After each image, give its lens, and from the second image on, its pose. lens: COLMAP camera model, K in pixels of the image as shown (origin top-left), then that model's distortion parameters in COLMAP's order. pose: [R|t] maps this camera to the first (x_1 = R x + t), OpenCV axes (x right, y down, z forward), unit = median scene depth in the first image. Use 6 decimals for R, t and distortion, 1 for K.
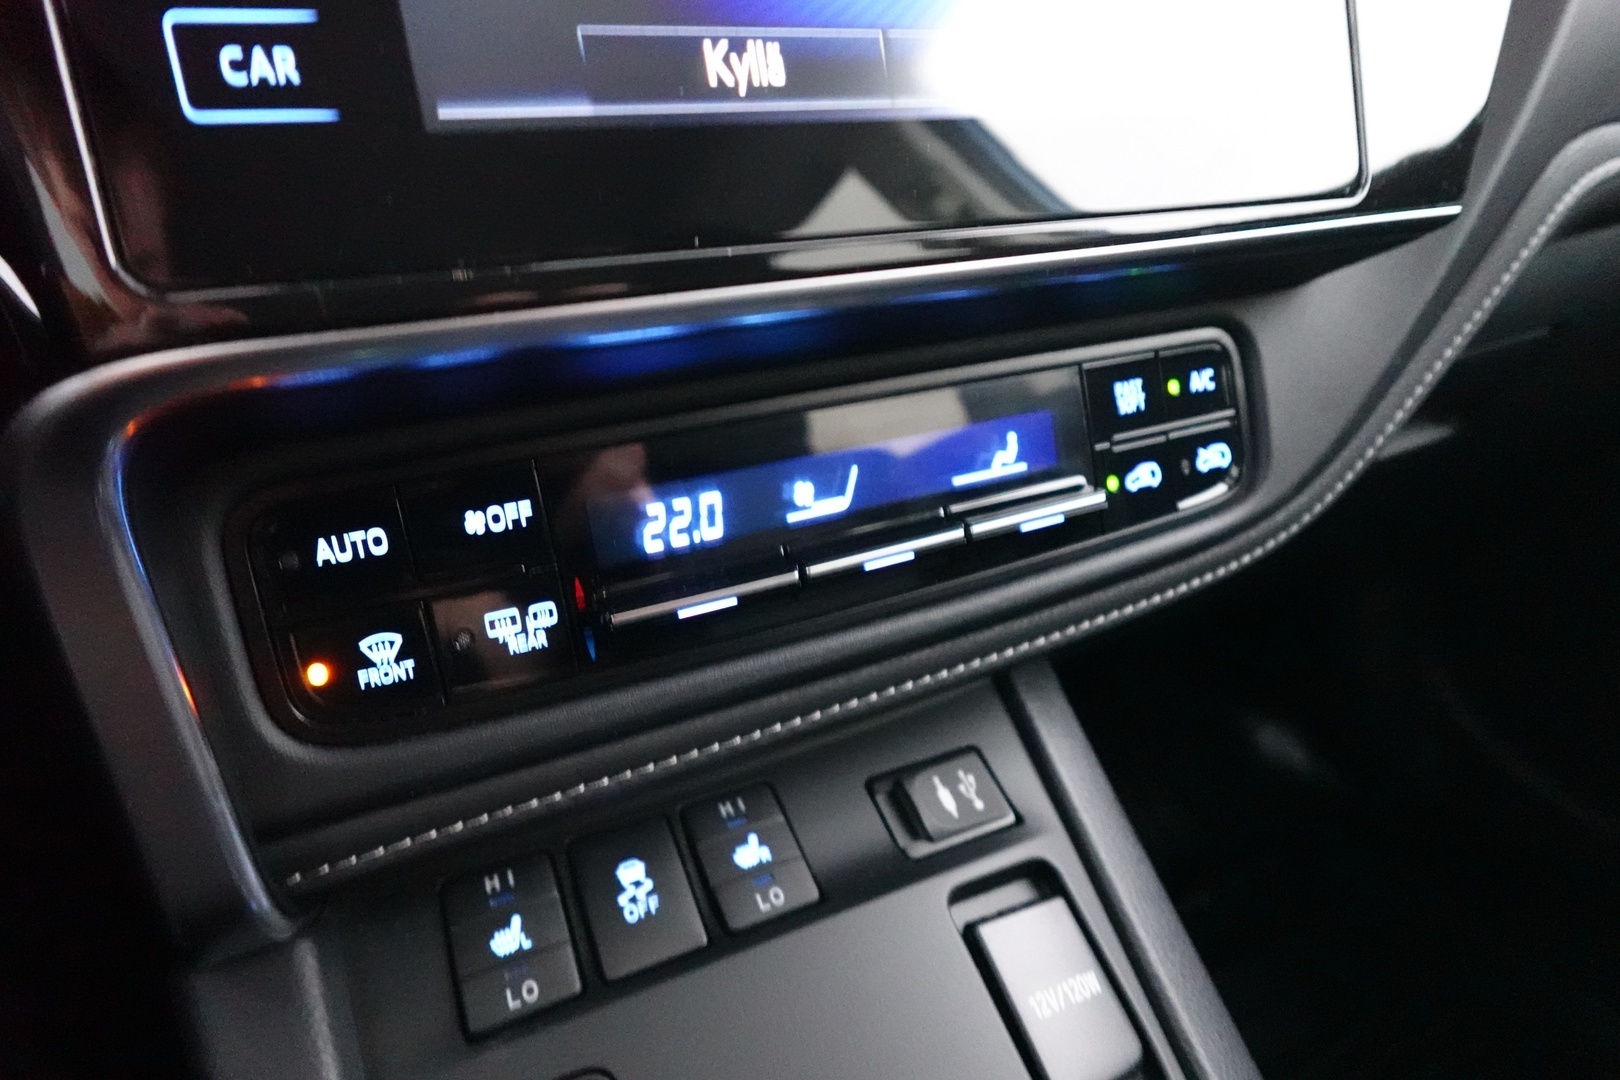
lens RADIAL K [[911.1, 0, 810.0], [0, 911.1, 540.0], [0, 0, 1]] dist [-0.003012, -0.000940]
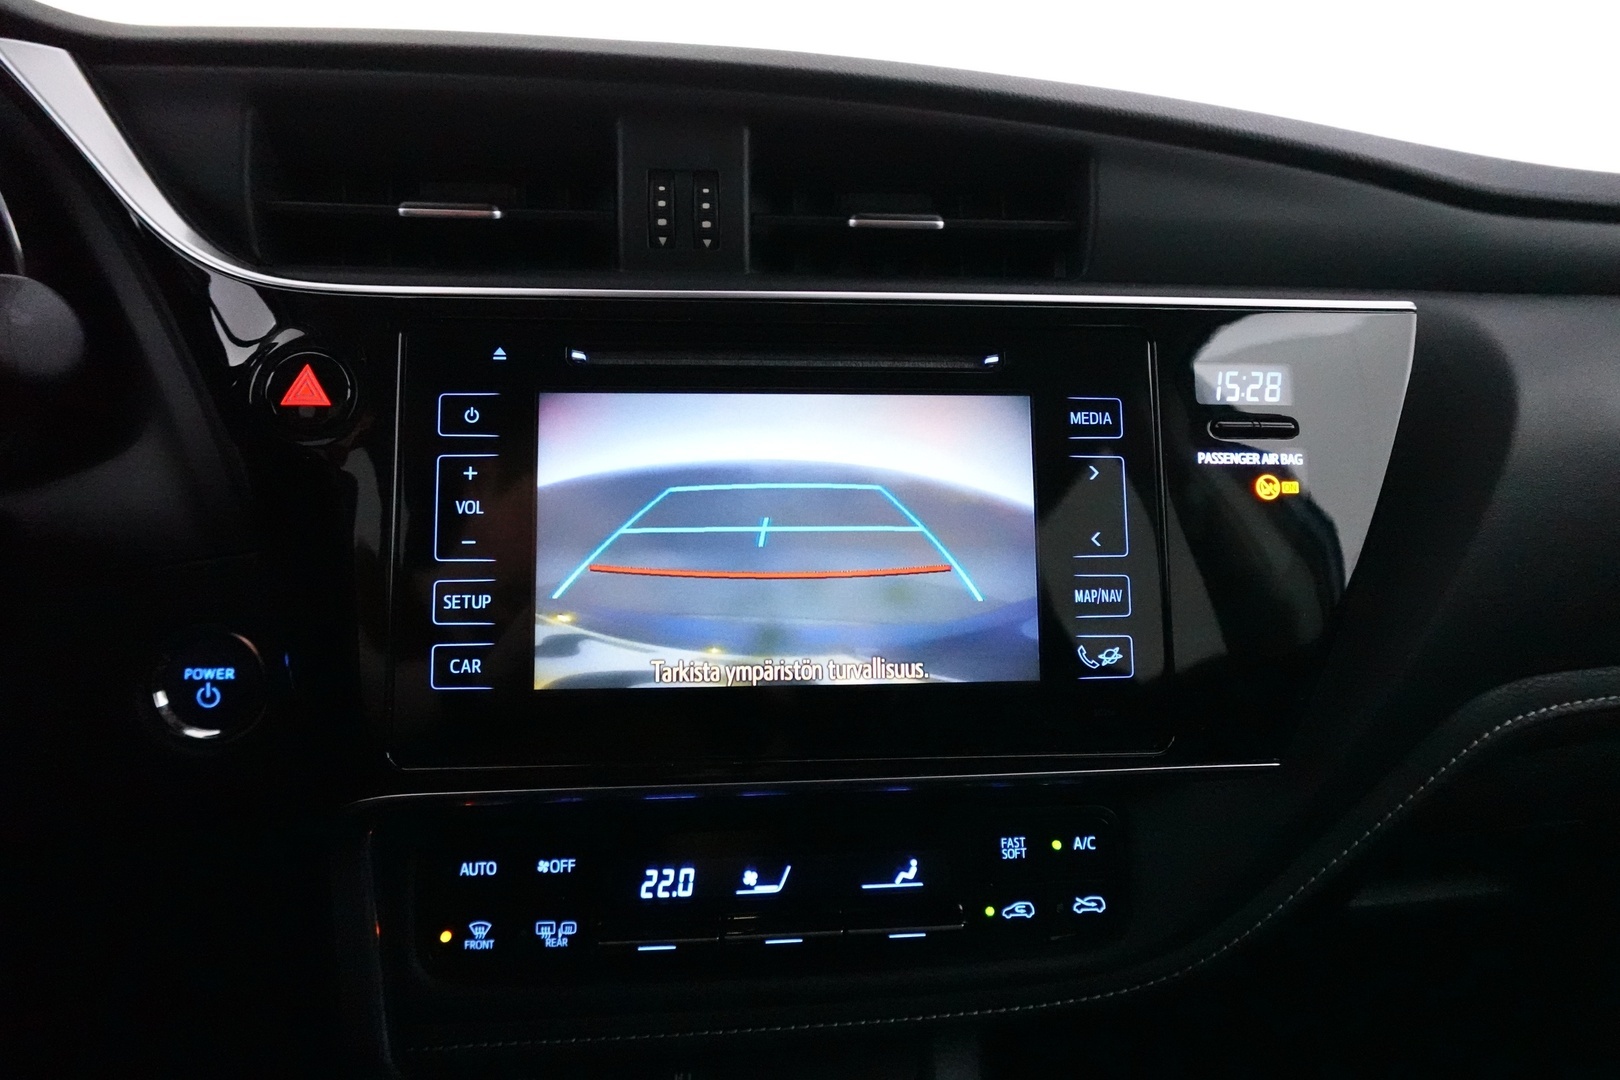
lens RADIAL K [[920.8, 0, 810.0], [0, 920.8, 540.0], [0, 0, 1]] dist [0.004075, -0.000861]
pose [[0.932115, 0.116484, -0.342920, 0.566439], [-0.182105, 0.969205, -0.165770, -0.372257], [0.313050, 0.216964, 0.924622, -0.547137]]
